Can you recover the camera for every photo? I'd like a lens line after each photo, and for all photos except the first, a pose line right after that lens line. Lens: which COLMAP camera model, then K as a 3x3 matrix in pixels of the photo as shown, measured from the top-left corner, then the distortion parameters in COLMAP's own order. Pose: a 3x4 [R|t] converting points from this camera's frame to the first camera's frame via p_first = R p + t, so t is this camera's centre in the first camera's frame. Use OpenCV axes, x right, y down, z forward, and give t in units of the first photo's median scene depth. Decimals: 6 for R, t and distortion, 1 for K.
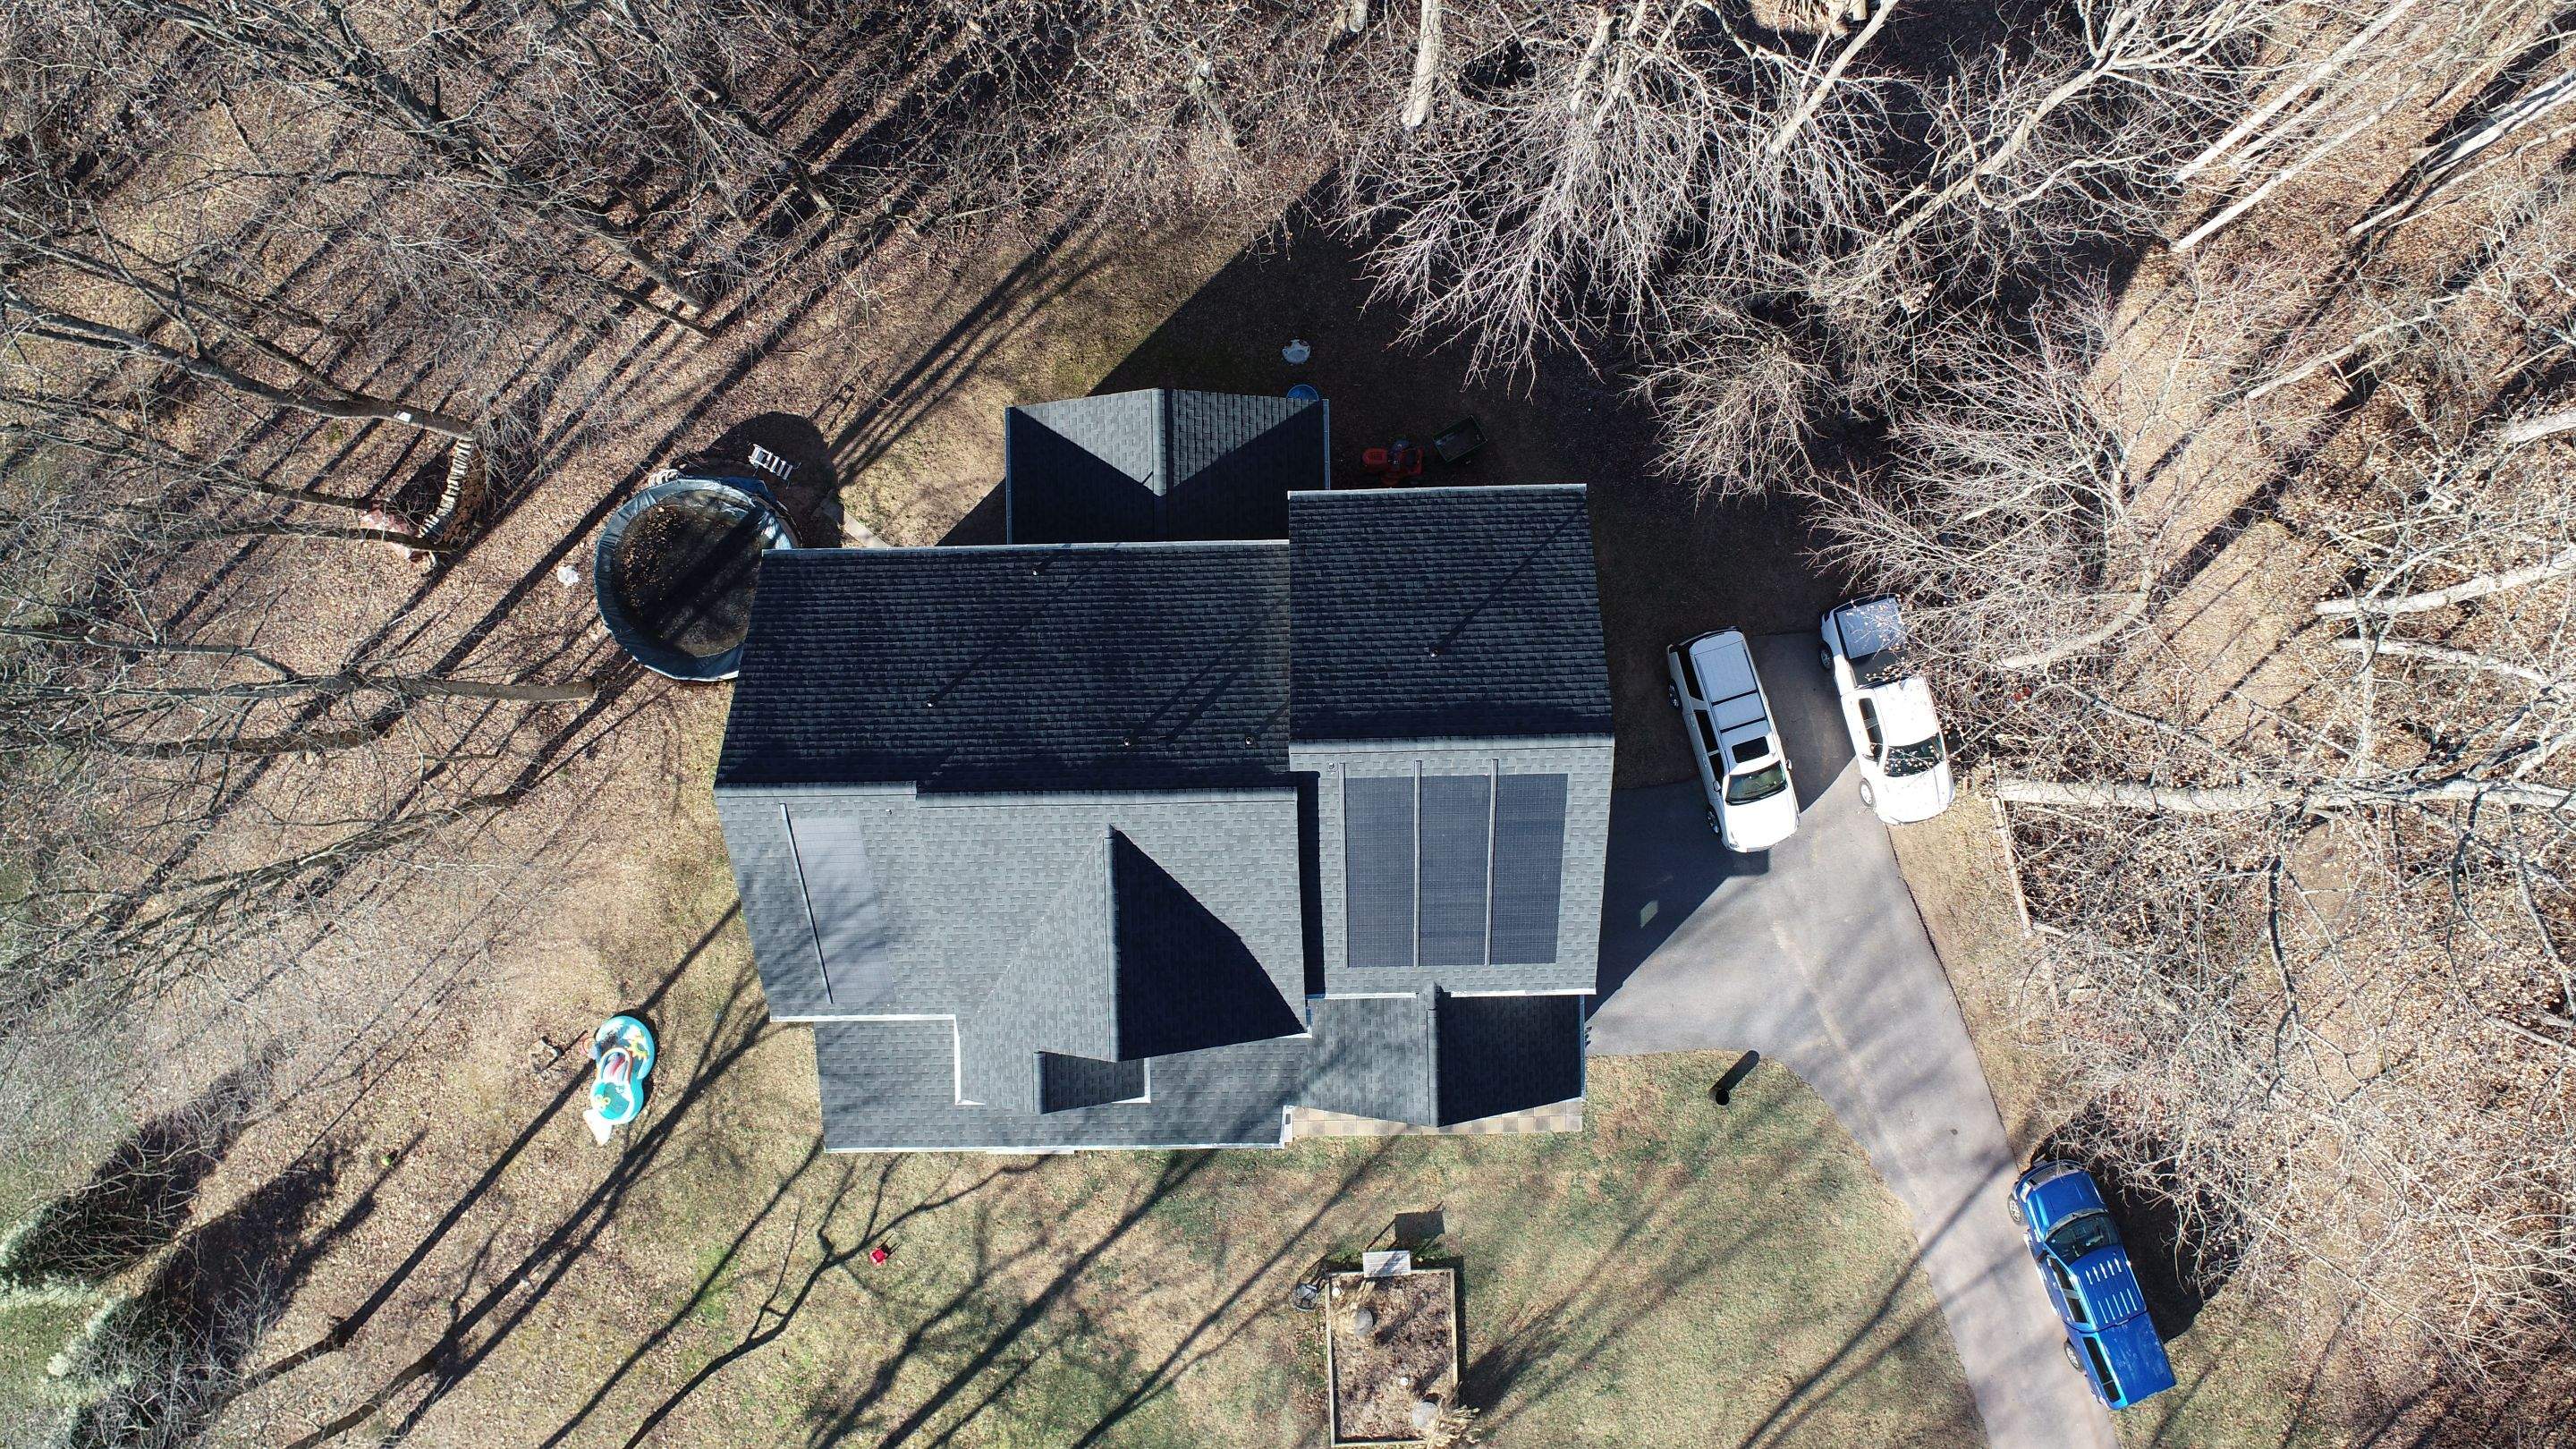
lens RADIAL K [[1745.4, 0, 1296.0], [0, 1745.4, 730.1], [0, 0, 1]] dist [-0.018046, 0.010575]
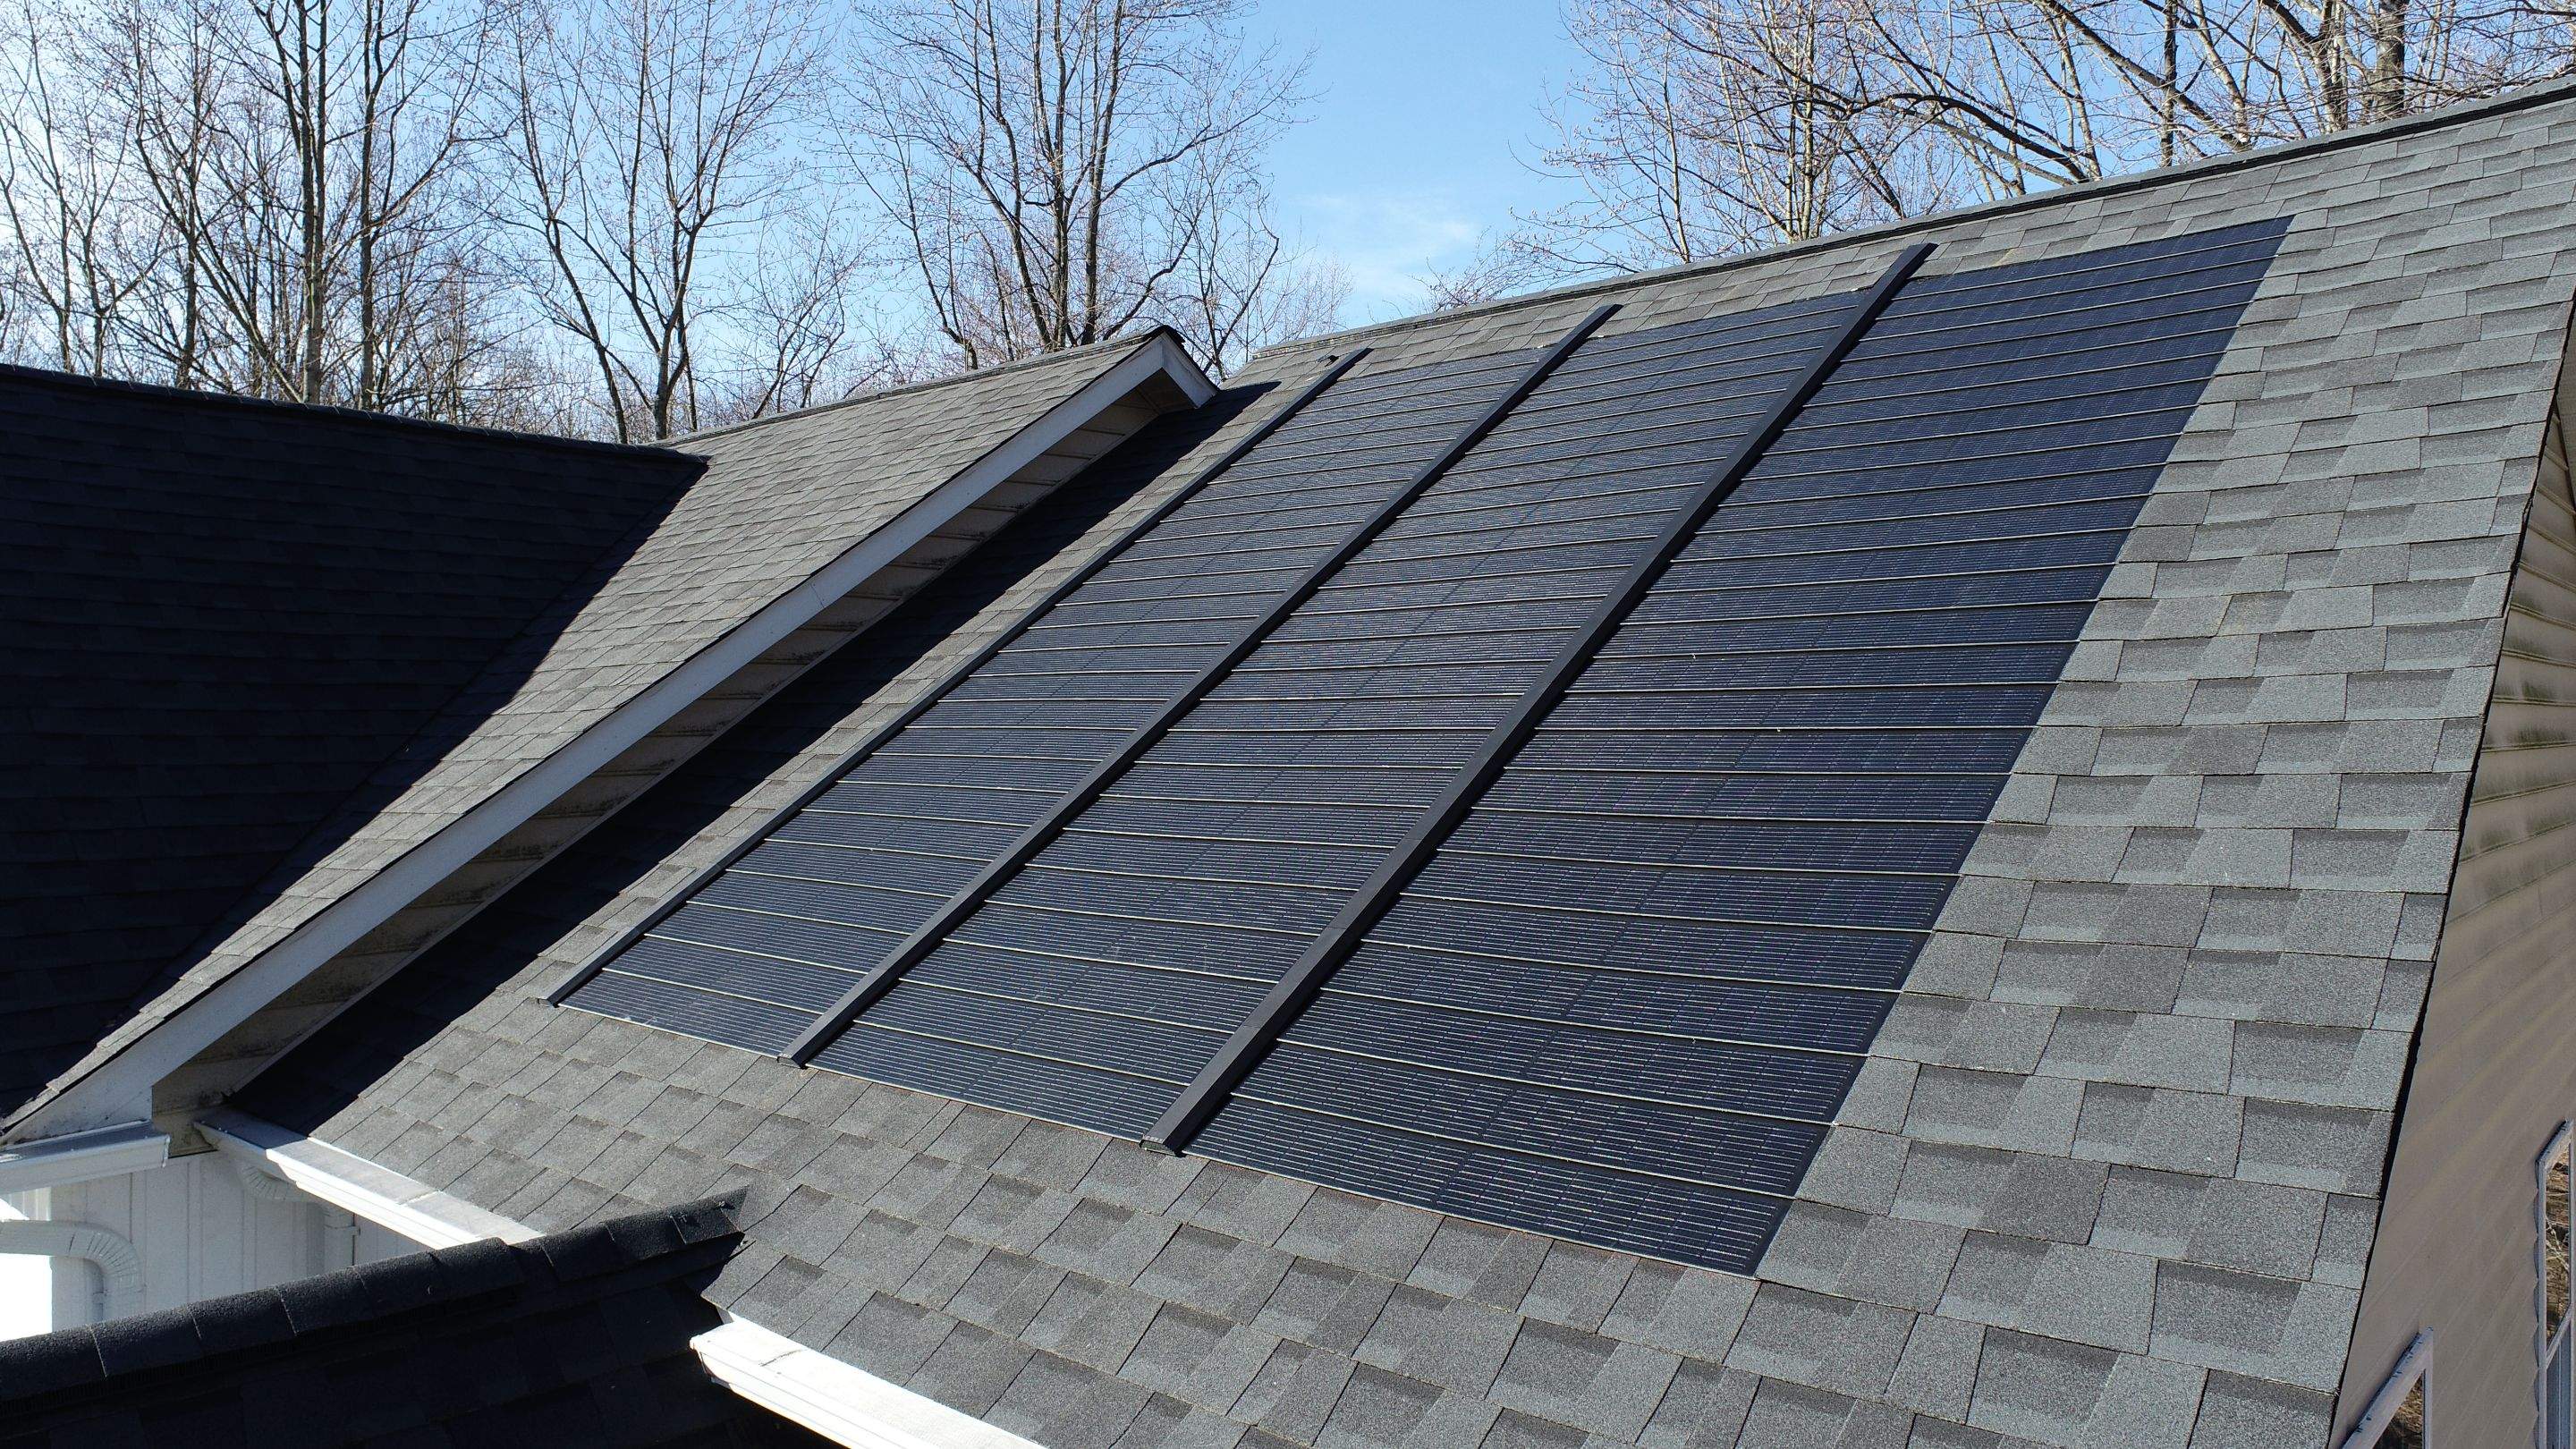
lens RADIAL K [[1745.4, 0, 1290.5], [0, 1745.4, 731.2], [0, 0, 1]] dist [-0.018046, 0.010575]
pose [[0.730762, 0.017462, -0.682409, 0.181432], [-0.682552, 0.003334, -0.730829, 0.200155], [-0.010487, 0.999842, 0.014355, 0.939513]]
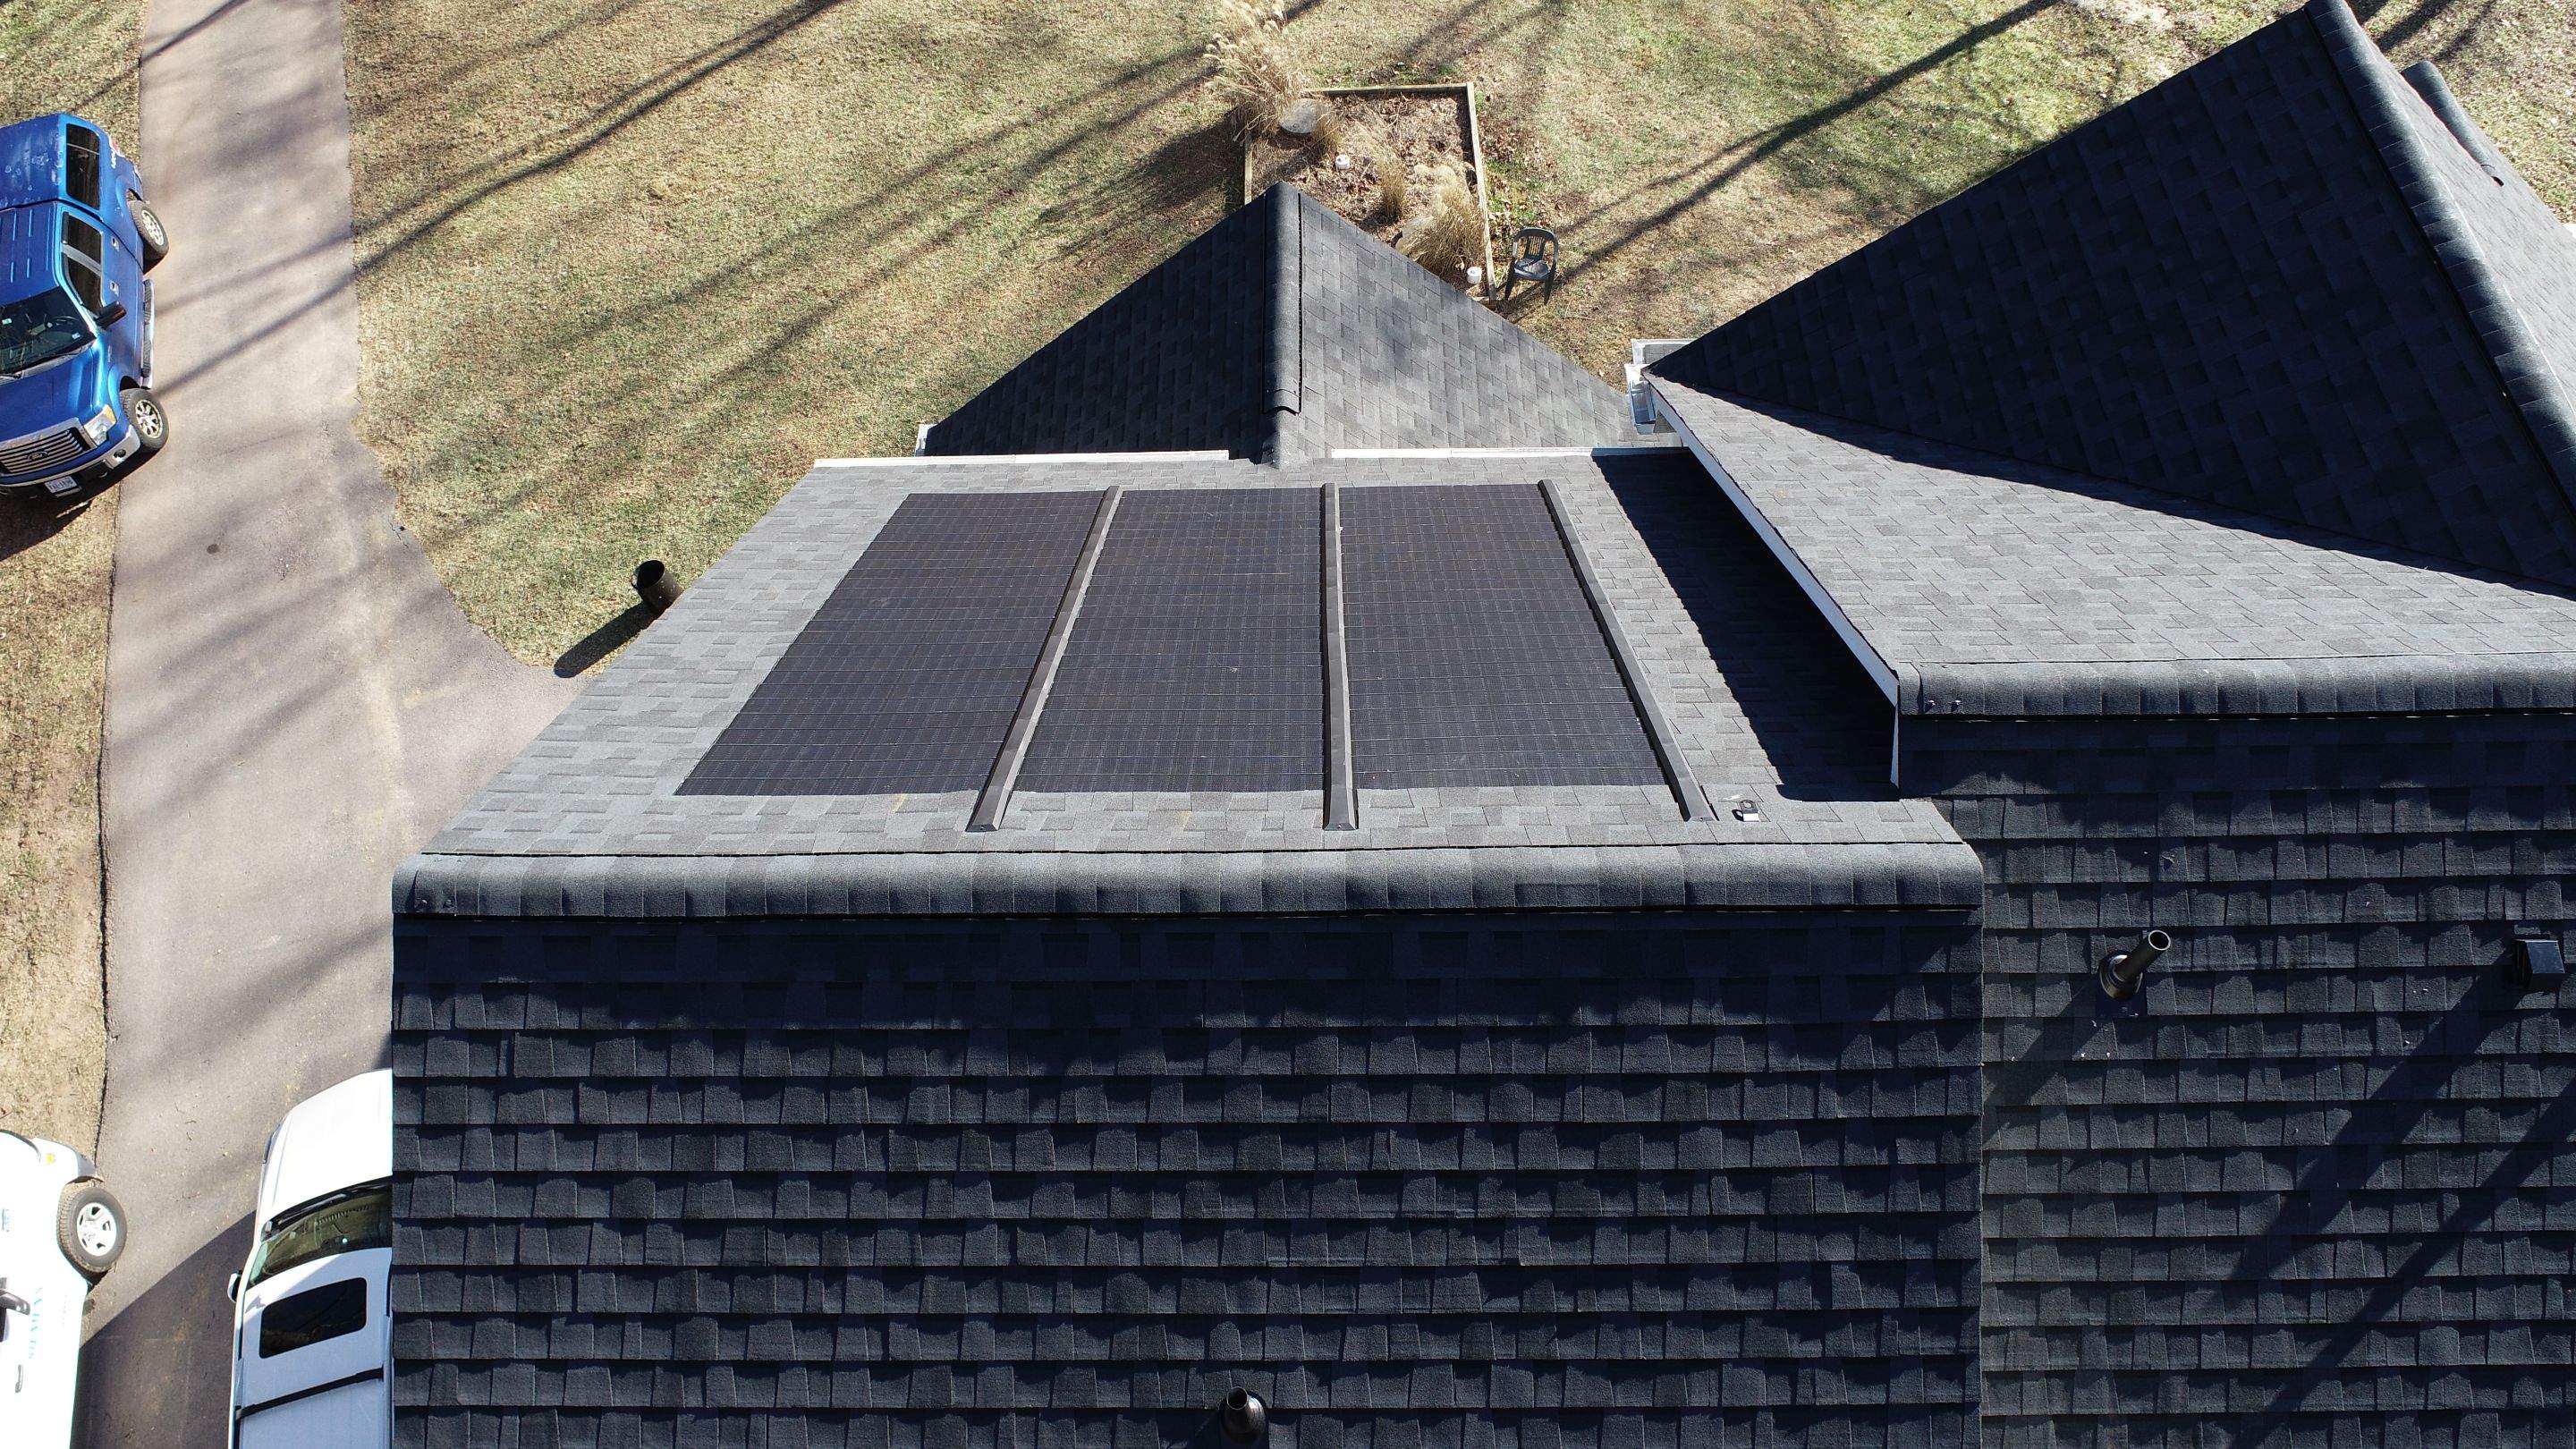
lens RADIAL K [[1745.4, 0, 1285.0], [0, 1745.4, 702.4], [0, 0, 1]] dist [-0.018046, 0.010575]
pose [[-0.998462, 0.007701, 0.054897, 0.057895], [0.024061, -0.831957, 0.554319, -0.078589], [0.049941, 0.554787, 0.830492, 0.724426]]
